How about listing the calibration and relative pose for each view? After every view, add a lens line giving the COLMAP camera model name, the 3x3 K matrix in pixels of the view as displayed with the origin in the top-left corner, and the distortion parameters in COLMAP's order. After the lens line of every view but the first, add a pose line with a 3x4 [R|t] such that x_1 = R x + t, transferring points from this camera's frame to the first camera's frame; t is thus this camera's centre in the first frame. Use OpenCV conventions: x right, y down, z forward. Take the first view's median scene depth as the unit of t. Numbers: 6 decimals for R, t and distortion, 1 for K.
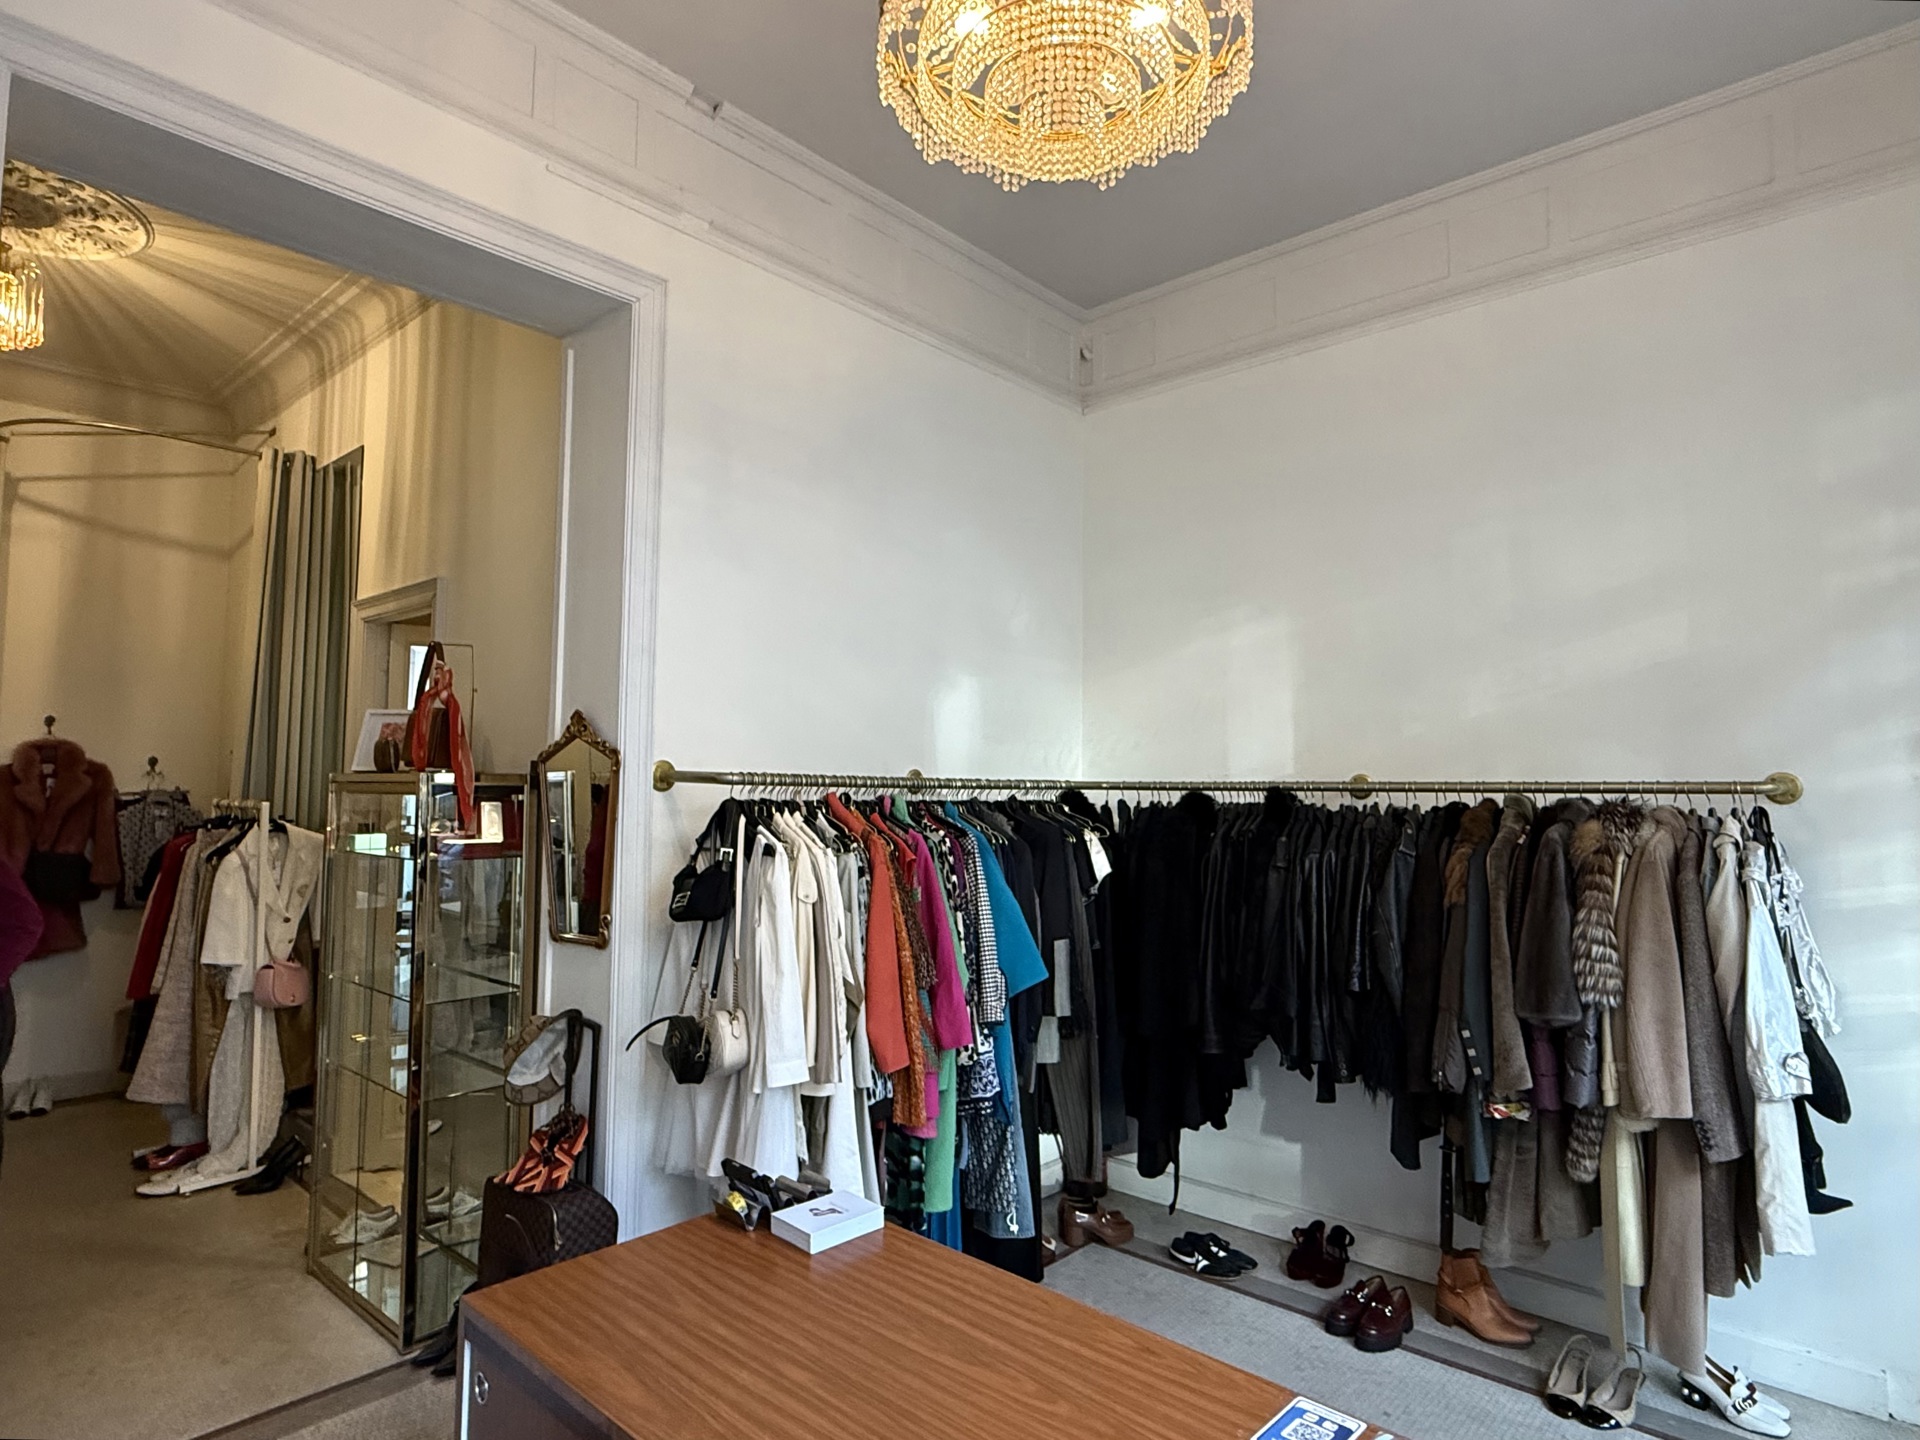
lens RADIAL K [[1075.8, 0, 955.7], [0, 1075.8, 721.4], [0, 0, 1]] dist [-0.001657, -0.000472]
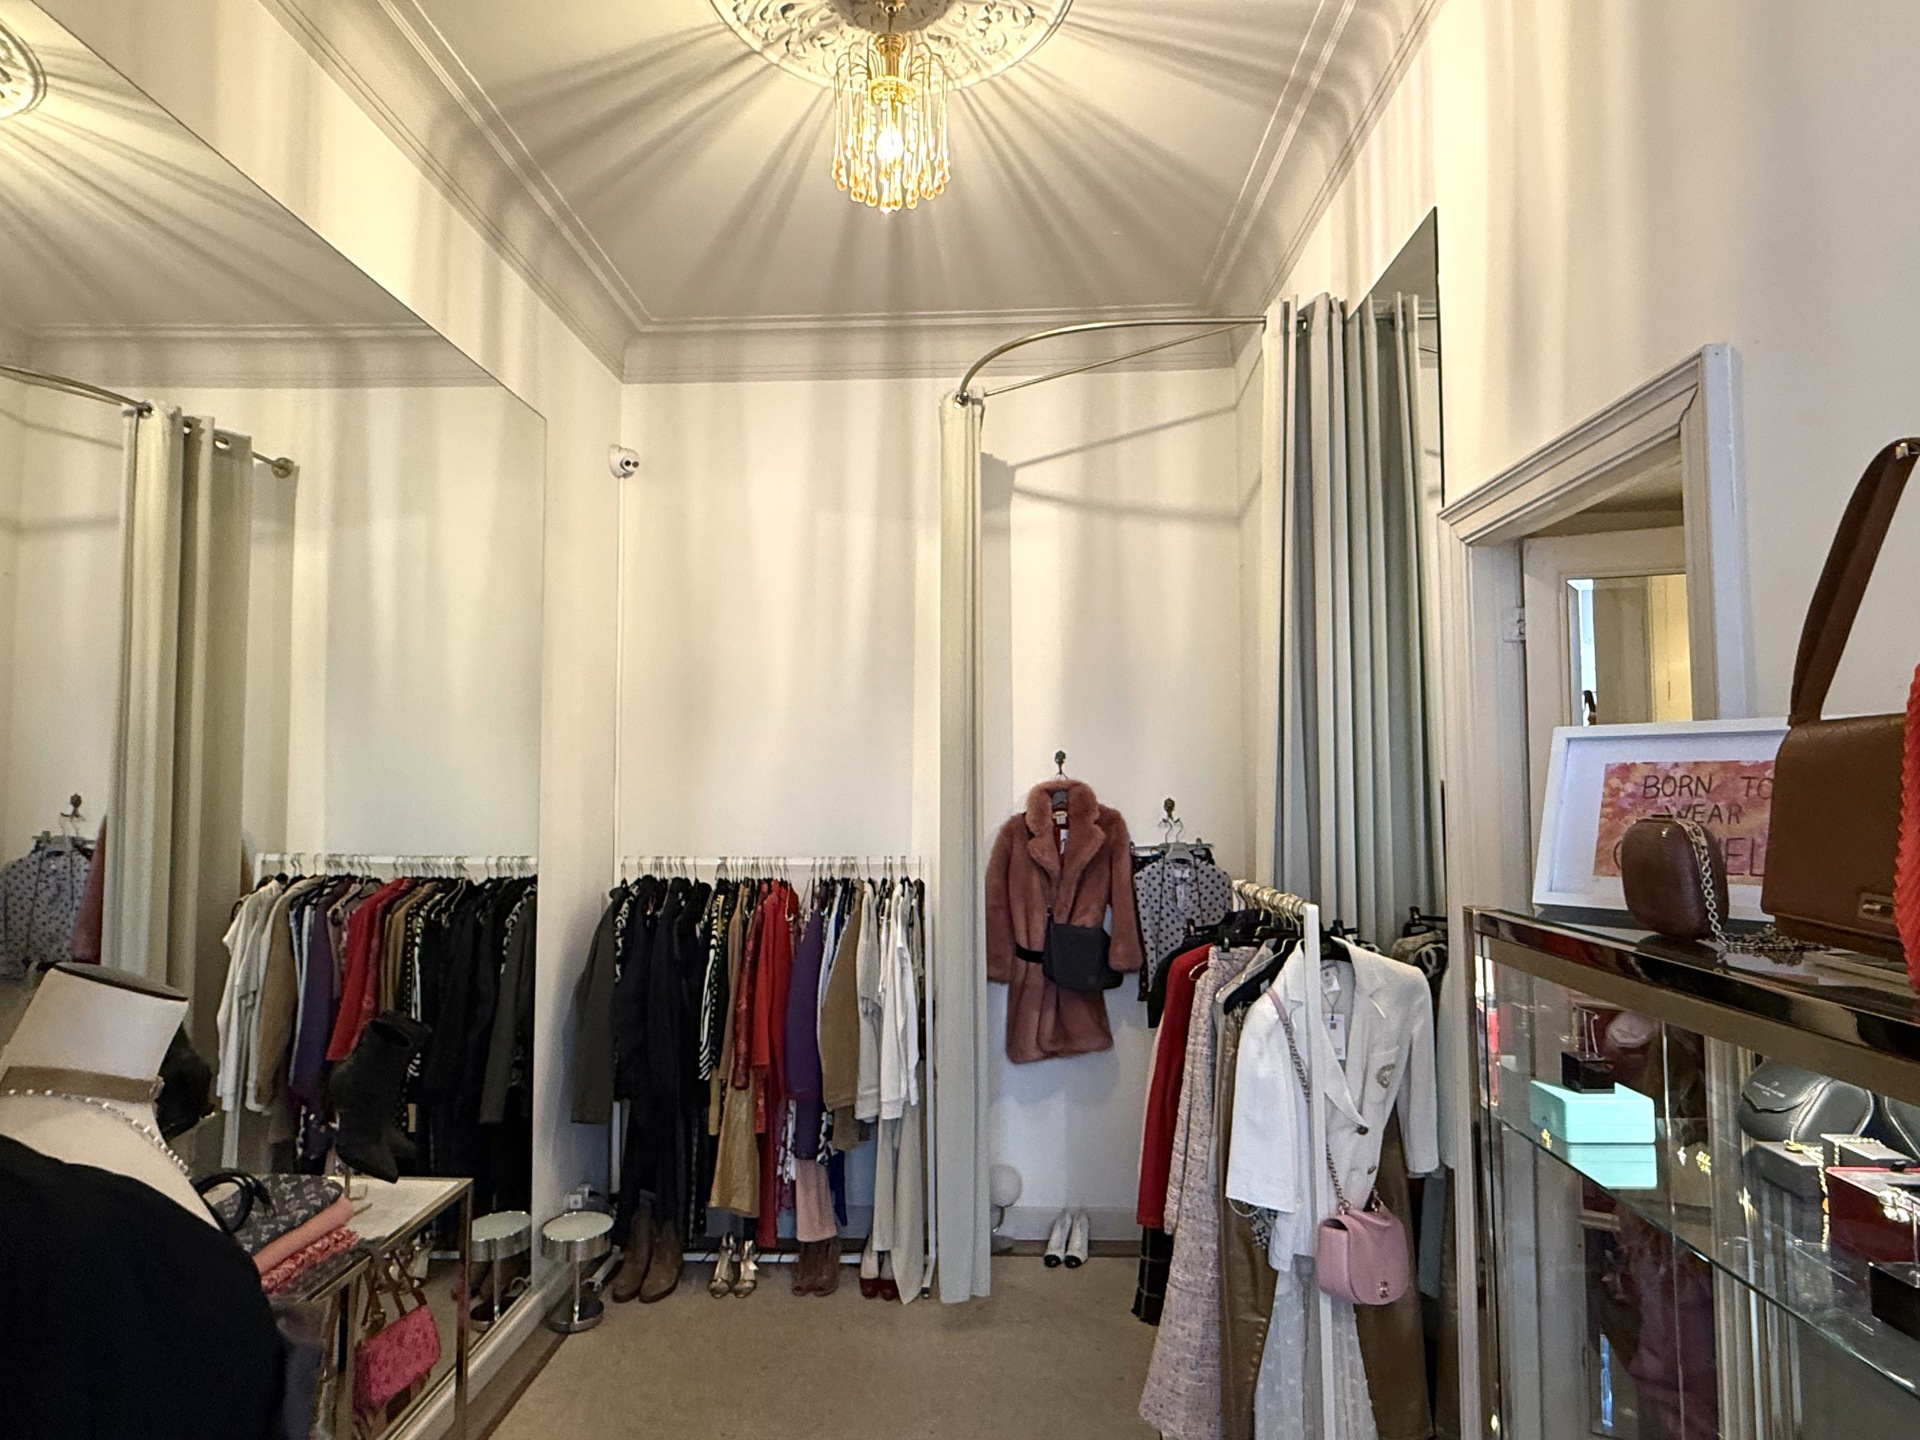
lens RADIAL K [[1075.8, 0, 955.7], [0, 1075.8, 721.4], [0, 0, 1]] dist [-0.001657, -0.000472]
pose [[0.640350, -0.056025, -0.766037, -0.344659], [0.056854, 0.998058, -0.025469, -0.014104], [0.765976, -0.027243, 0.642292, 0.529612]]
